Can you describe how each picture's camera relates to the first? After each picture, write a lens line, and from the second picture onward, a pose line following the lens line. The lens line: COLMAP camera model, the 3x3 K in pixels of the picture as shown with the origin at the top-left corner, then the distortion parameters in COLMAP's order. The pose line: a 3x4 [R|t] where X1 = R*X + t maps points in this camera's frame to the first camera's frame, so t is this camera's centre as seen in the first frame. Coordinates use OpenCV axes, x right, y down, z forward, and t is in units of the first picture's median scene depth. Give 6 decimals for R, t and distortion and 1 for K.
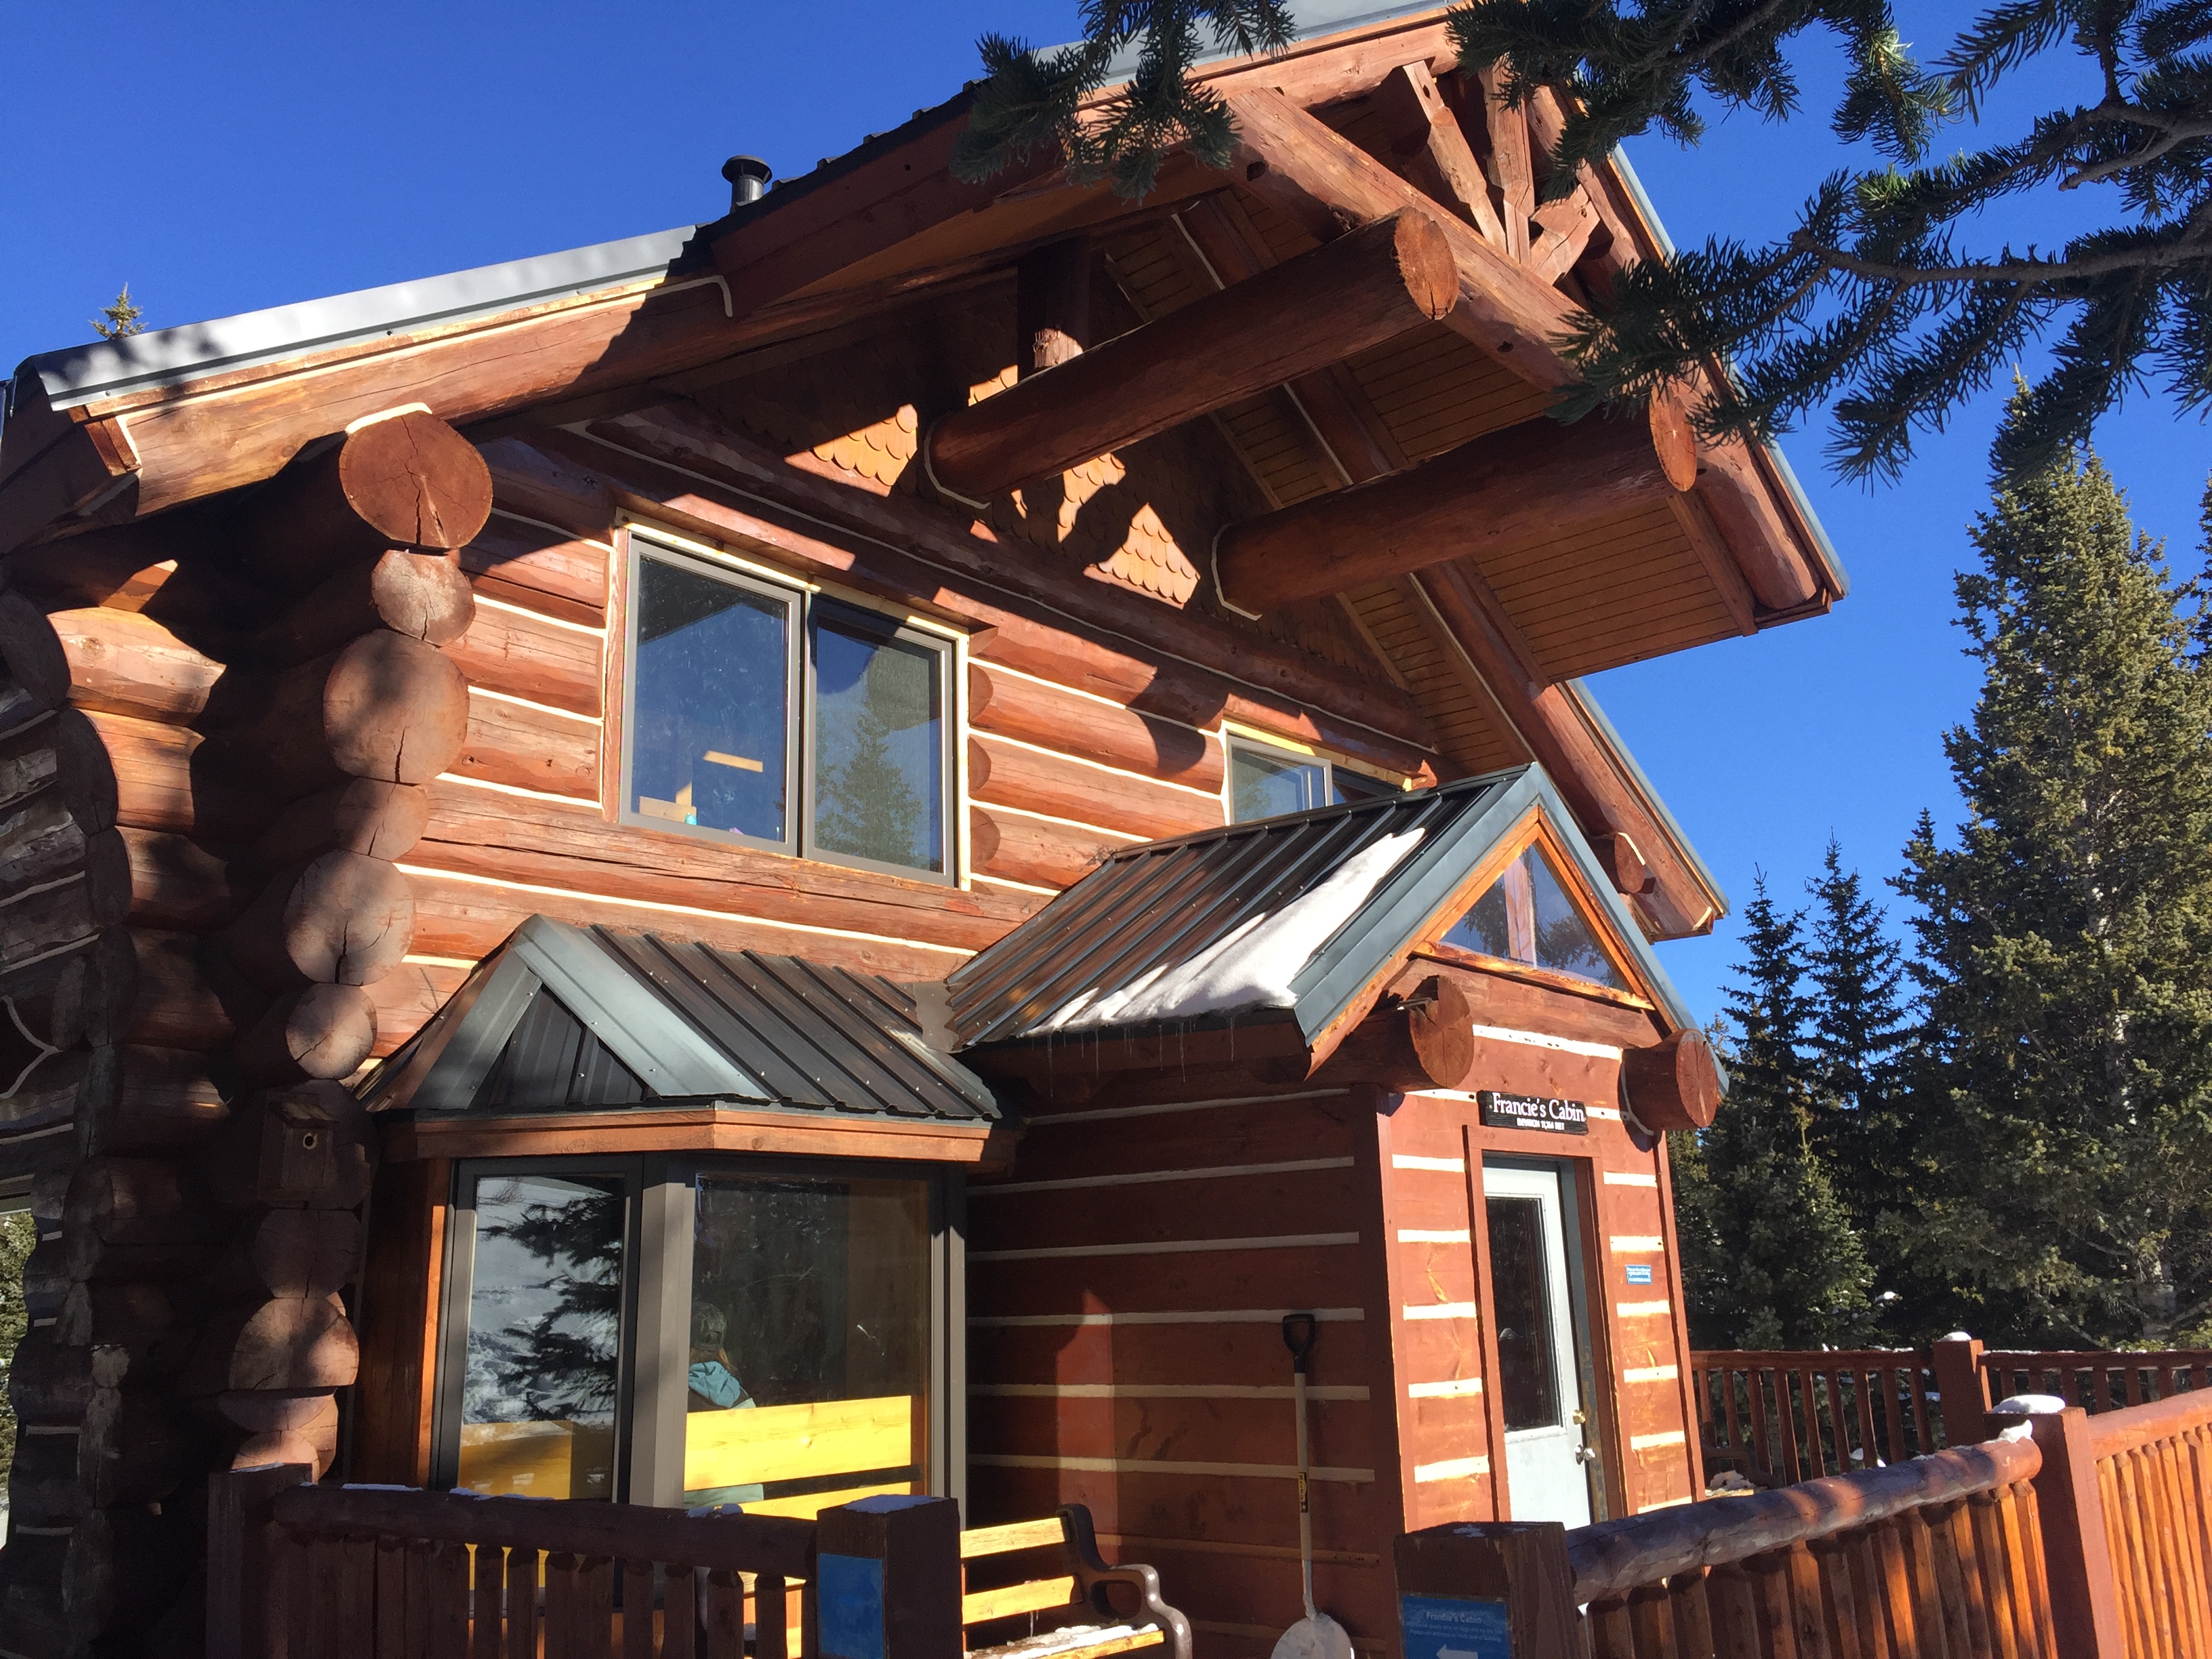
lens RADIAL K [[1884.7, 0, 1103.5], [0, 1884.7, 827.2], [0, 0, 1]] dist [0.014684, -0.001018]
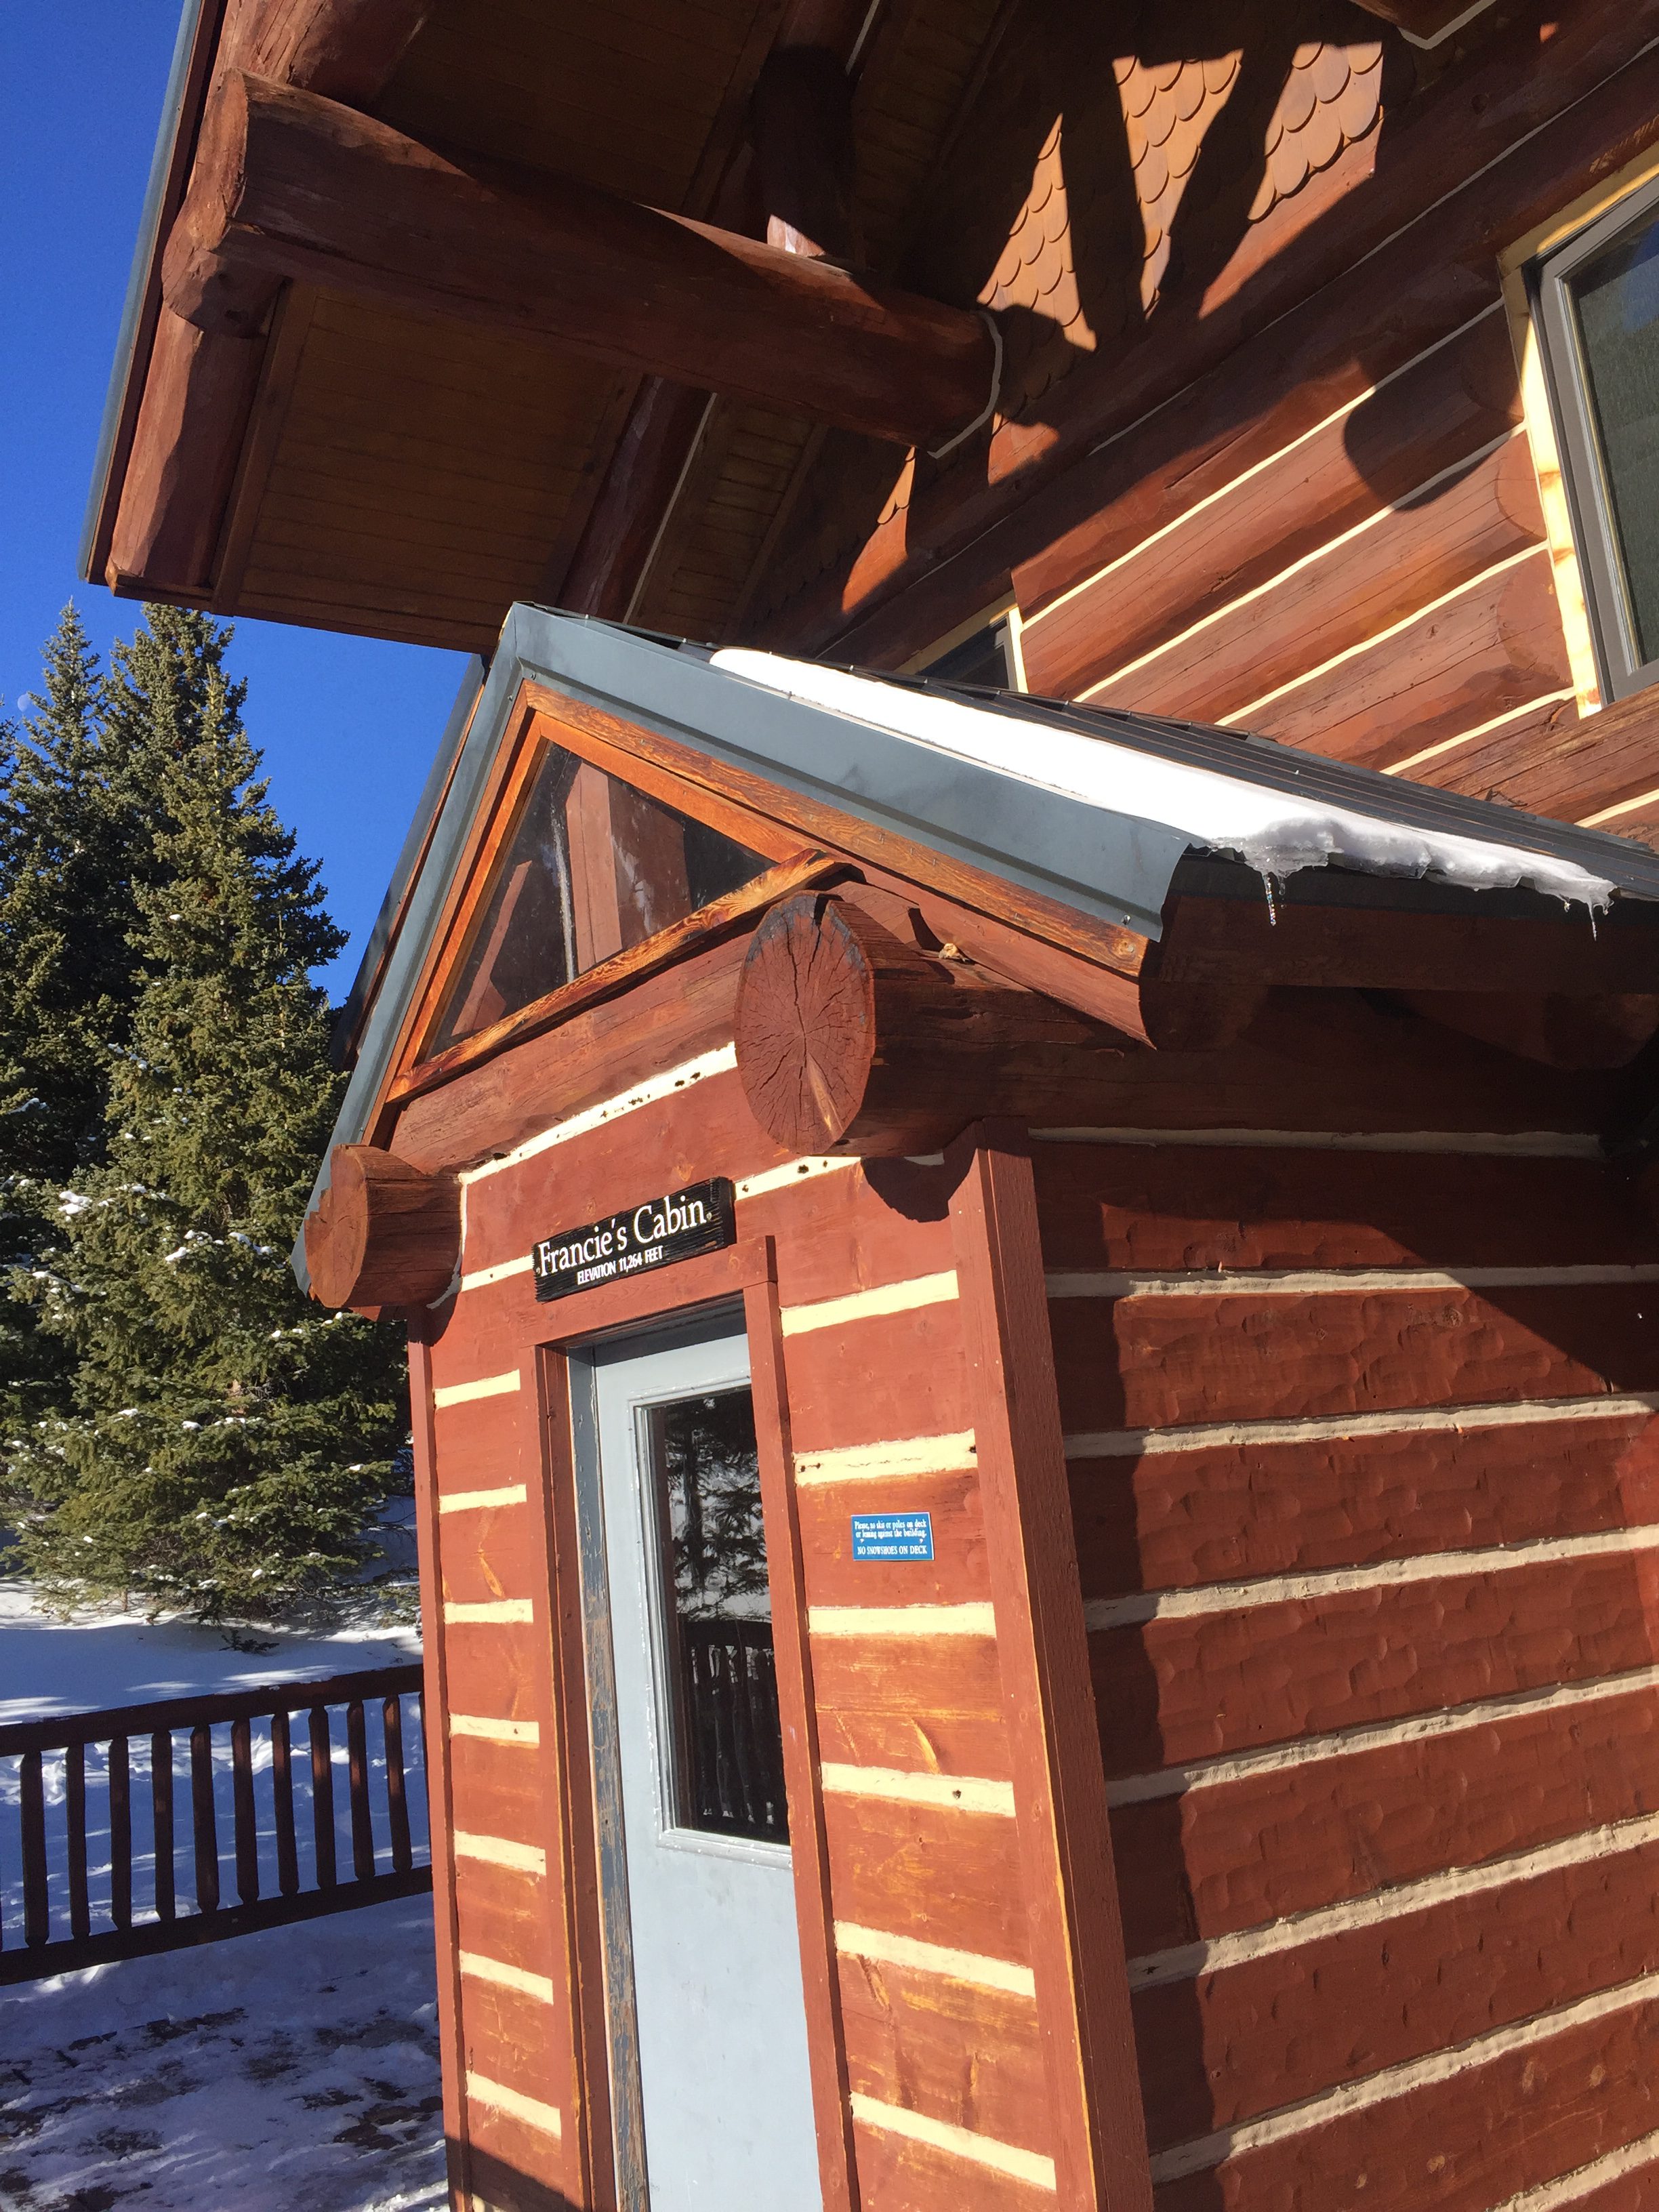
lens RADIAL K [[1884.7, 0, 826.2], [0, 1884.7, 1110.1], [0, 0, 1]] dist [0.014684, -0.001018]
pose [[-0.241198, -0.136365, -0.960848, 0.722062], [0.339683, 0.915587, -0.215211, 0.248276], [0.909087, -0.378292, -0.174517, 1.151861]]
